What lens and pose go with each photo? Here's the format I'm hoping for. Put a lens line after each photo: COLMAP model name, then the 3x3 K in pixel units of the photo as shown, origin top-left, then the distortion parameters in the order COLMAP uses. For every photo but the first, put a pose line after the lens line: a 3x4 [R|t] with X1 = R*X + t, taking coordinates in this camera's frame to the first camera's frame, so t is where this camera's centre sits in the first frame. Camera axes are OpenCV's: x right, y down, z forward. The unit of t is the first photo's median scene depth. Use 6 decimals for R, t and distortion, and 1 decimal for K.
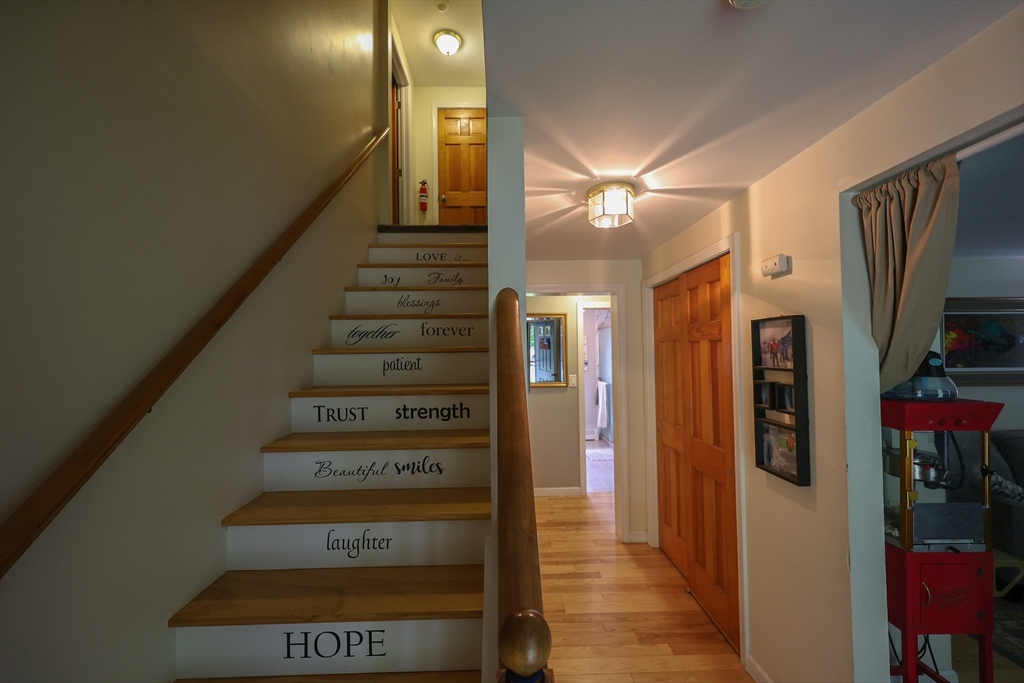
lens RADIAL K [[415.2, 0, 506.1], [0, 415.2, 344.0], [0, 0, 1]] dist [-0.001300, 0.000288]
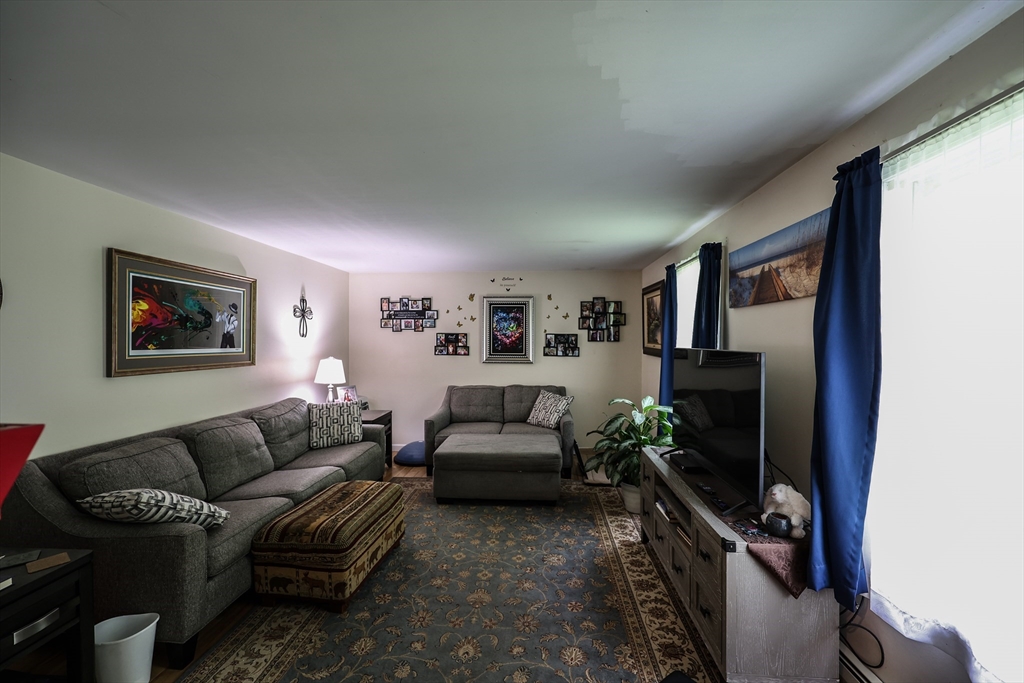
lens RADIAL K [[415.2, 0, 512.2], [0, 415.2, 341.0], [0, 0, 1]] dist [-0.001300, 0.000288]
pose [[0.100319, 0.010307, 0.994902, 0.408093], [-0.022950, 0.999704, -0.008043, 0.032385], [-0.994691, -0.022026, 0.100526, 0.270376]]
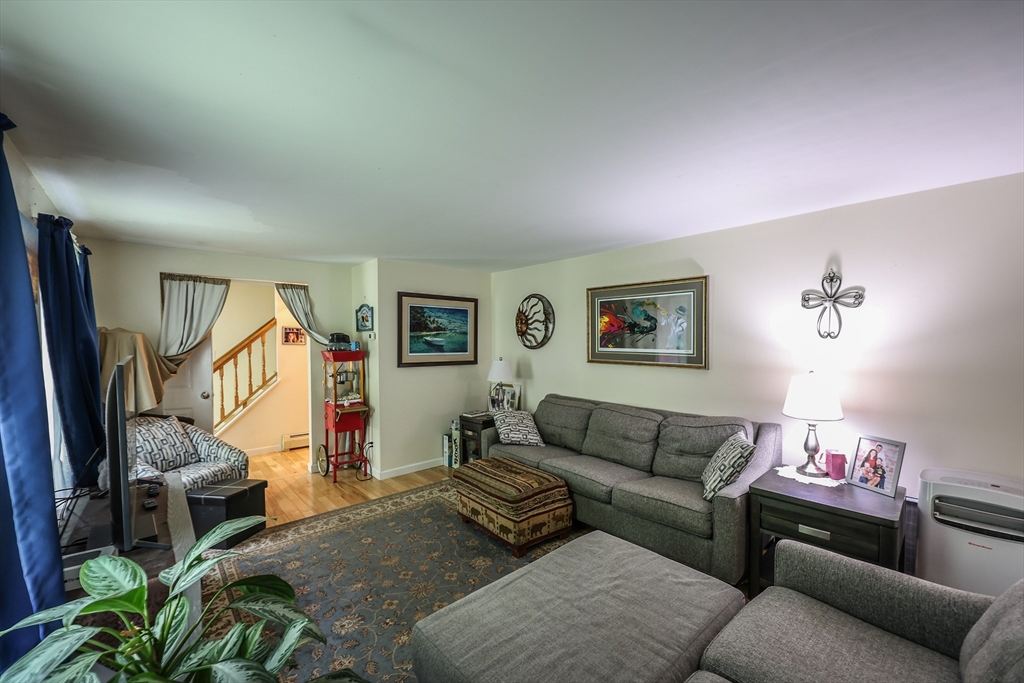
lens RADIAL K [[415.2, 0, 514.8], [0, 415.2, 347.3], [0, 0, 1]] dist [-0.001300, 0.000288]
pose [[0.641515, 0.028858, -0.766568, 1.790316], [0.010897, 0.998848, 0.046722, -0.000131], [0.767033, -0.038327, 0.640461, 0.075928]]
